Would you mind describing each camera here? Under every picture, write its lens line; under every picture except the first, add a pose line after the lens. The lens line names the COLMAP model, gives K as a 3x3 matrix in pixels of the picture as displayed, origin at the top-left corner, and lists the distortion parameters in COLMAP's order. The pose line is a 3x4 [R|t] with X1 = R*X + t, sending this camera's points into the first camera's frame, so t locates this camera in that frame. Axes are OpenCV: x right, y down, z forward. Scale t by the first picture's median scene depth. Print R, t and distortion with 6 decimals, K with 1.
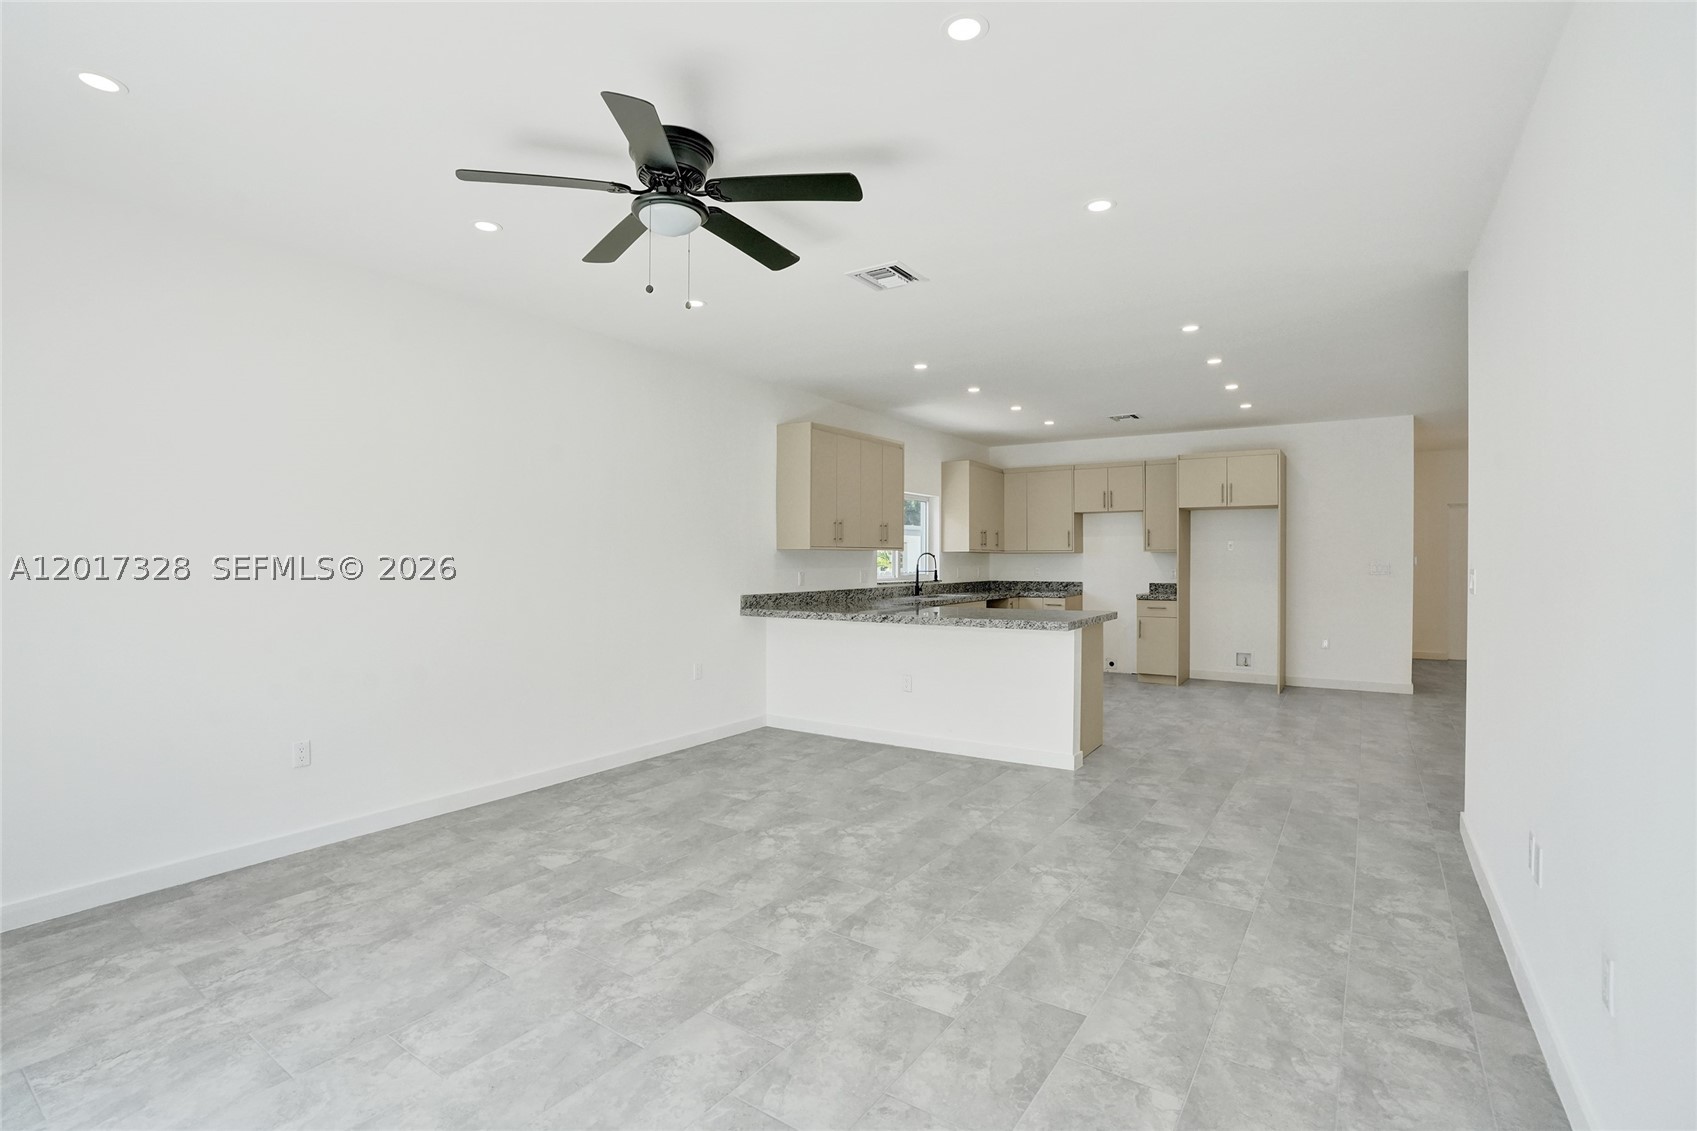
lens RADIAL K [[786.1, 0, 846.3], [0, 786.1, 555.3], [0, 0, 1]] dist [-0.067241, 0.024322]
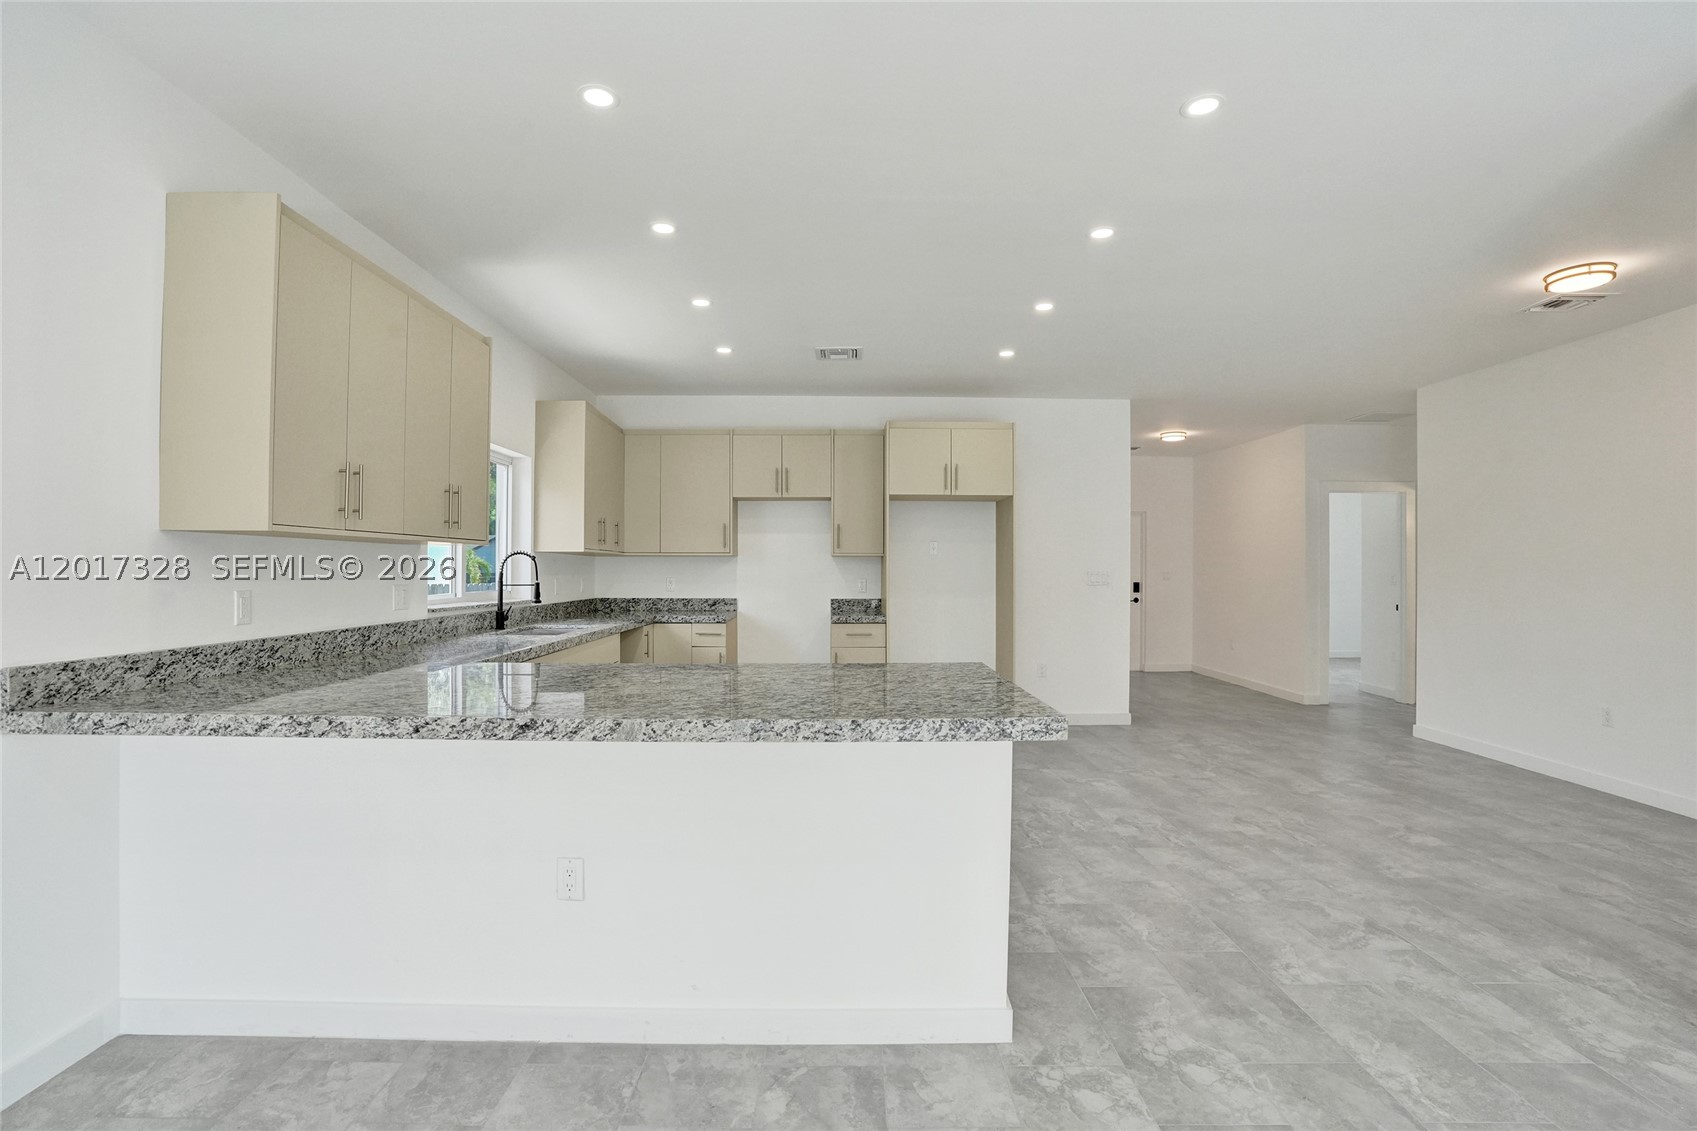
lens RADIAL K [[786.1, 0, 839.2], [0, 786.1, 571.6], [0, 0, 1]] dist [-0.067241, 0.024322]
pose [[0.828046, 0.002946, 0.560653, -0.039567], [-0.007748, 0.999951, 0.006190, 0.011931], [-0.560607, -0.009470, 0.828028, 0.886427]]
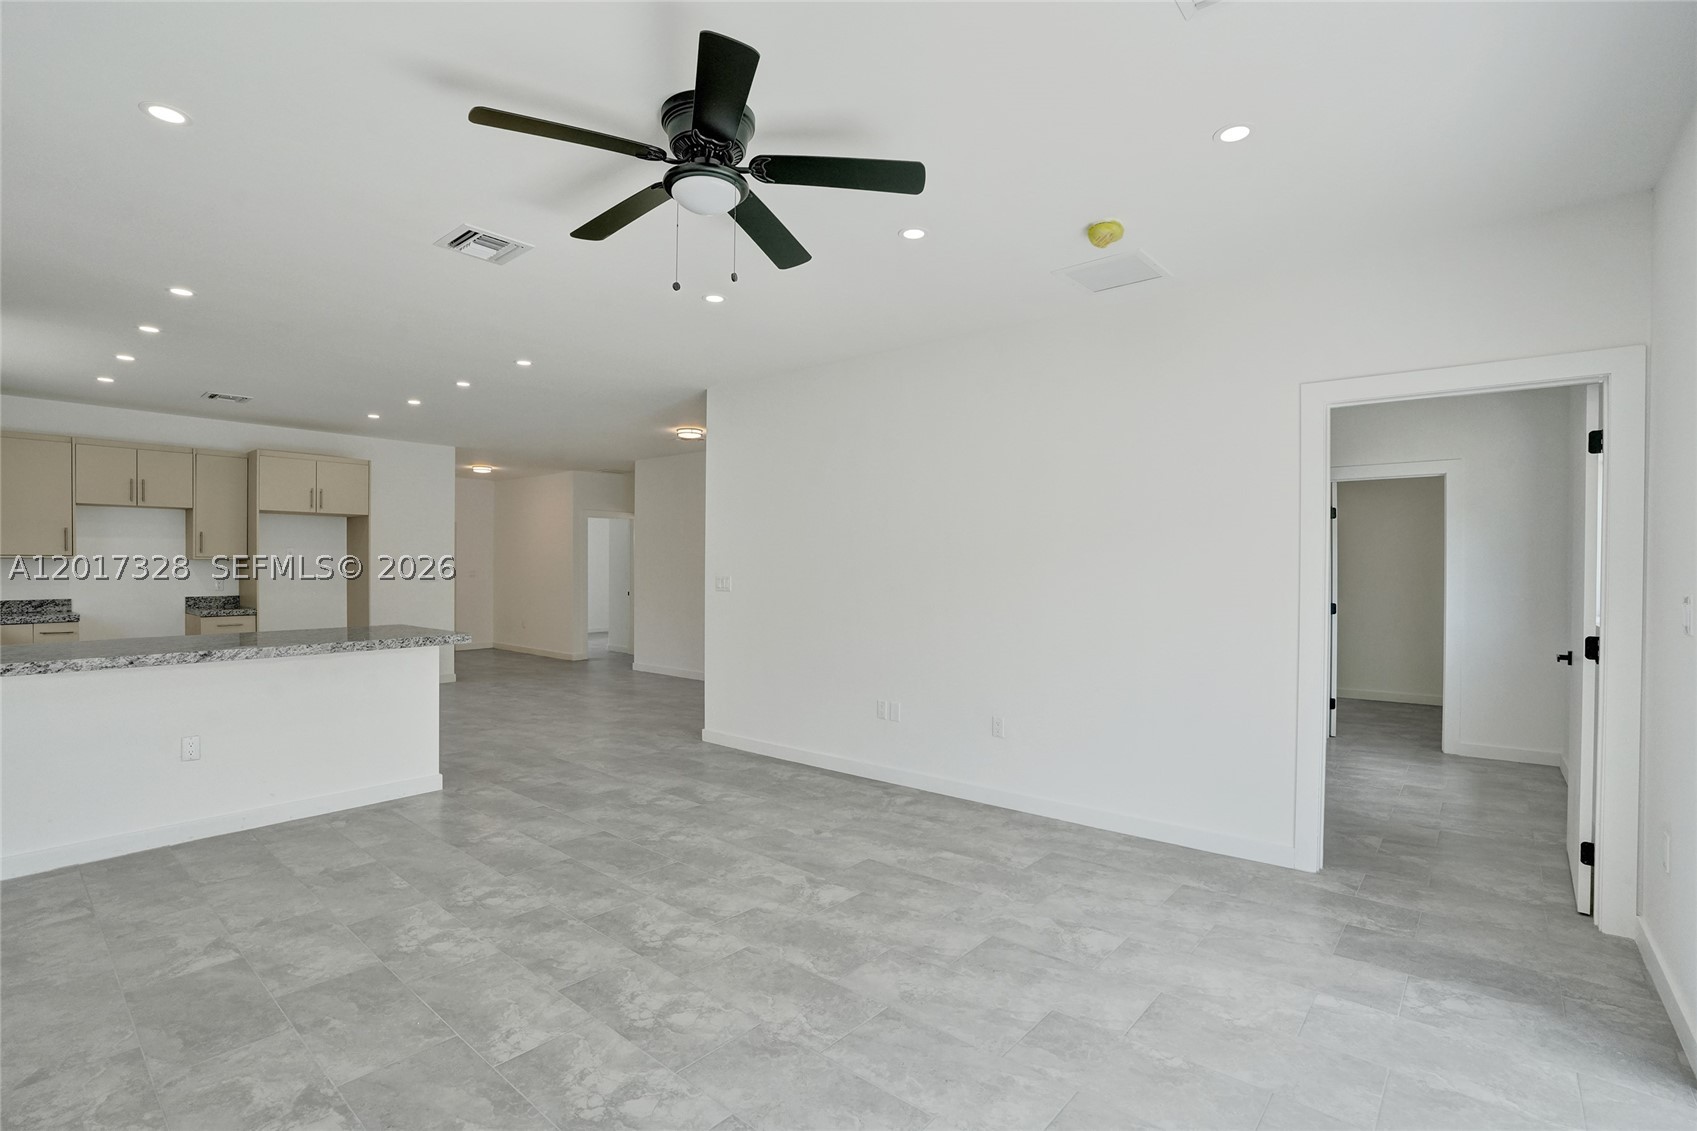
lens RADIAL K [[786.1, 0, 845.8], [0, 786.1, 565.7], [0, 0, 1]] dist [-0.067241, 0.024322]
pose [[0.104825, 0.003545, 0.994484, -0.763760], [-0.008077, 0.999964, -0.002713, -0.002014], [-0.994458, -0.007748, 0.104850, 0.515418]]
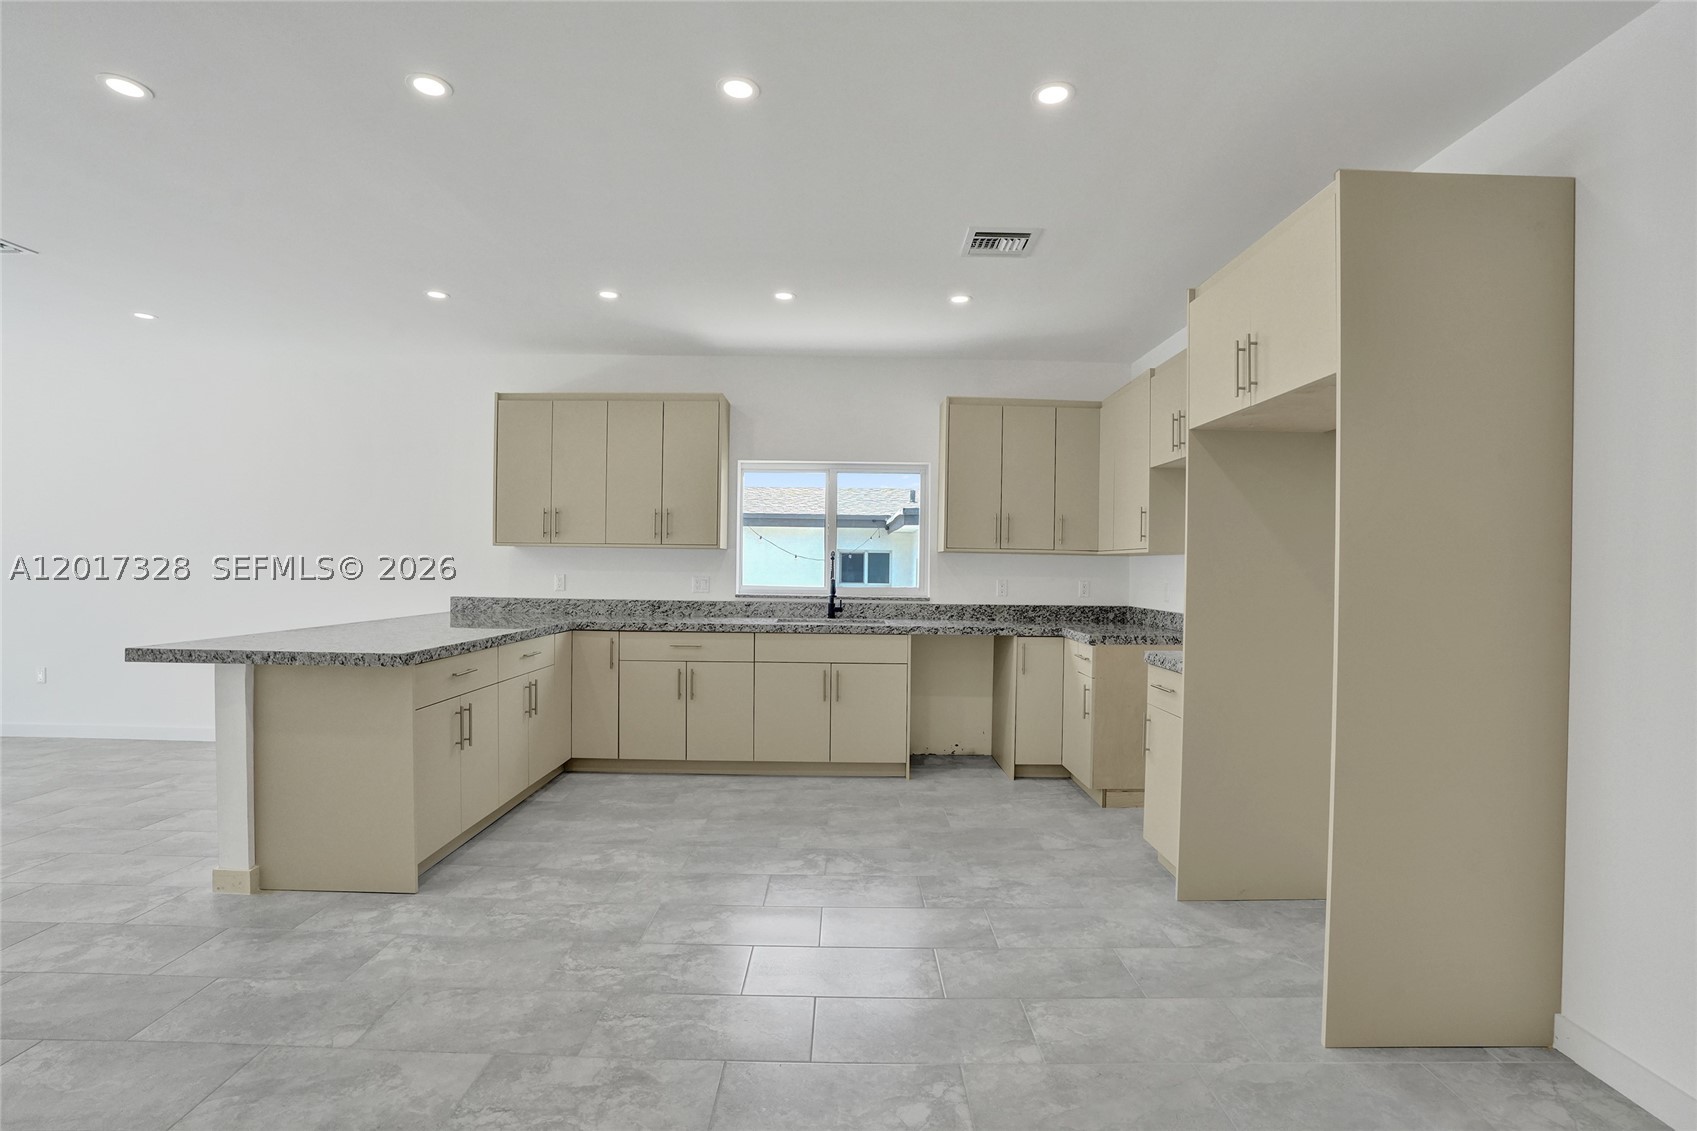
lens RADIAL K [[786.1, 0, 846.0], [0, 786.1, 569.0], [0, 0, 1]] dist [-0.067241, 0.024322]
pose [[0.560759, 0.014872, -0.827846, 1.361664], [-0.010612, 0.999886, 0.010774, 0.006553], [0.827911, 0.002744, 0.560853, 1.369594]]
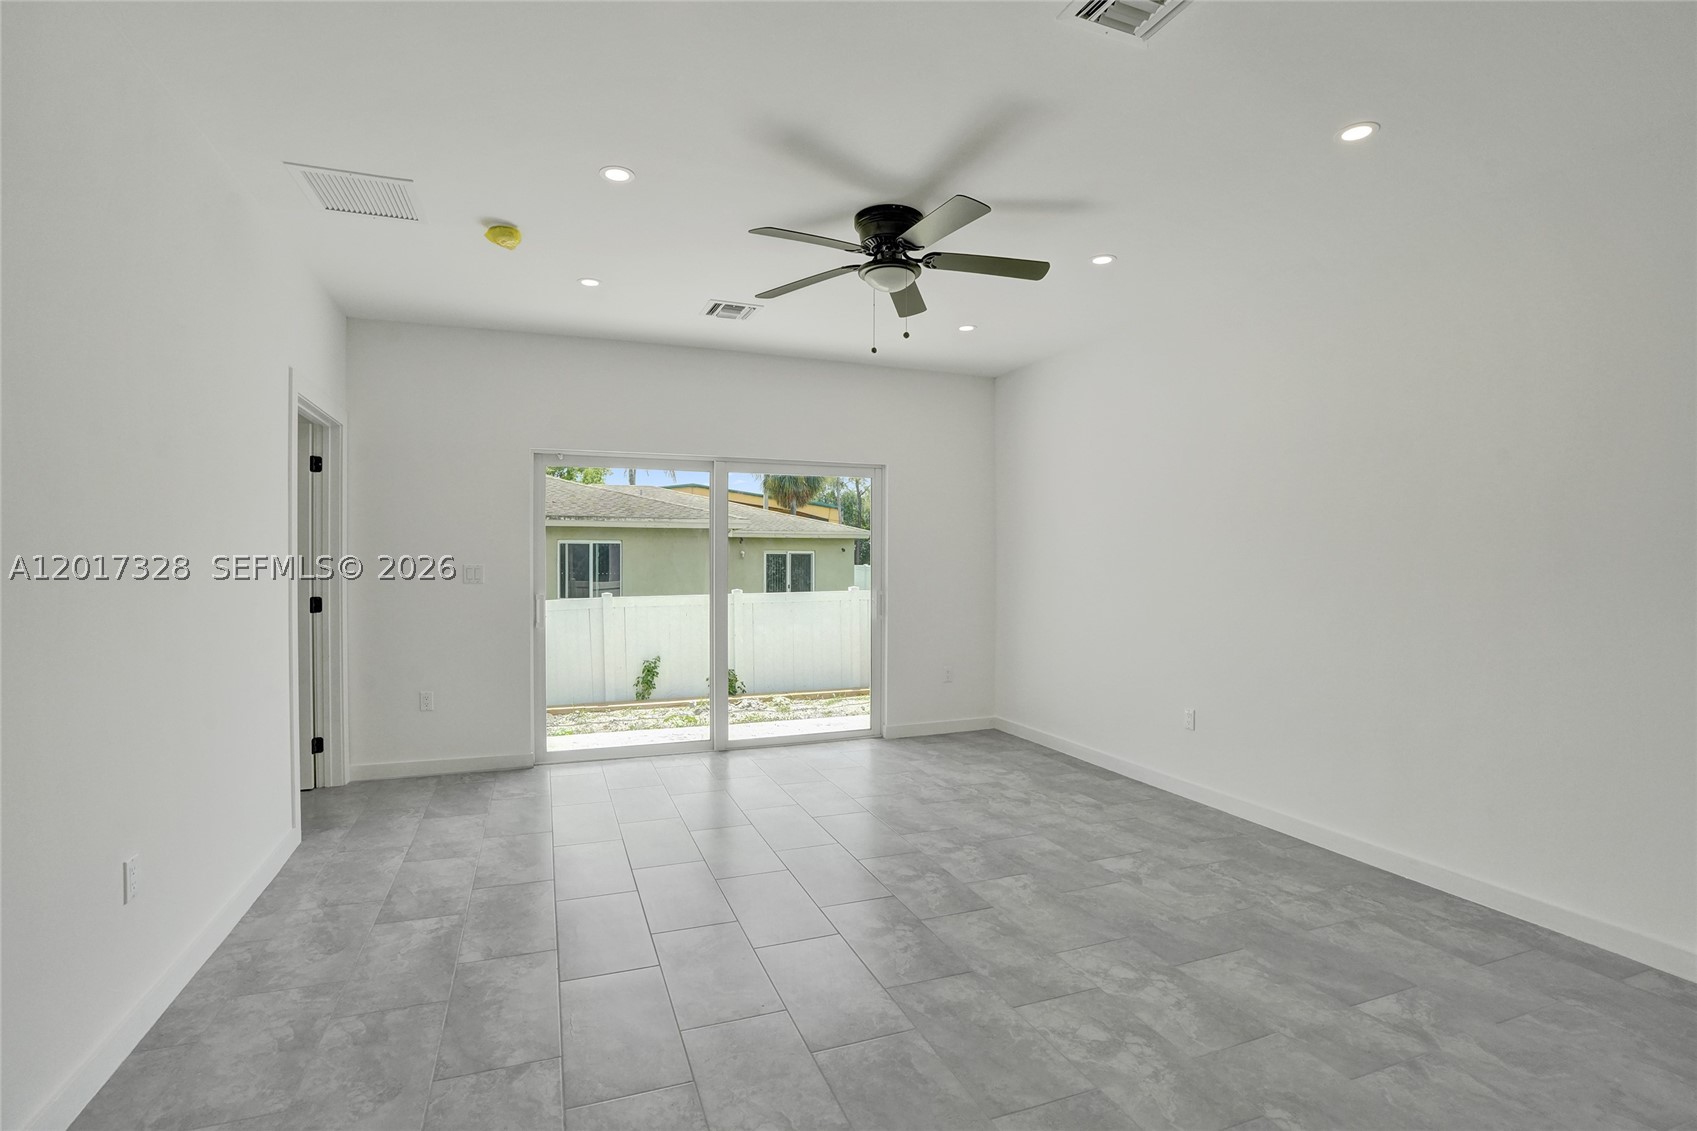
lens RADIAL K [[786.1, 0, 840.7], [0, 786.1, 565.8], [0, 0, 1]] dist [-0.067241, 0.024322]
pose [[-0.566571, 0.005019, -0.823998, 0.569834], [-0.001540, 0.999973, 0.007150, 0.005416], [0.824012, 0.005320, -0.566548, 1.129419]]
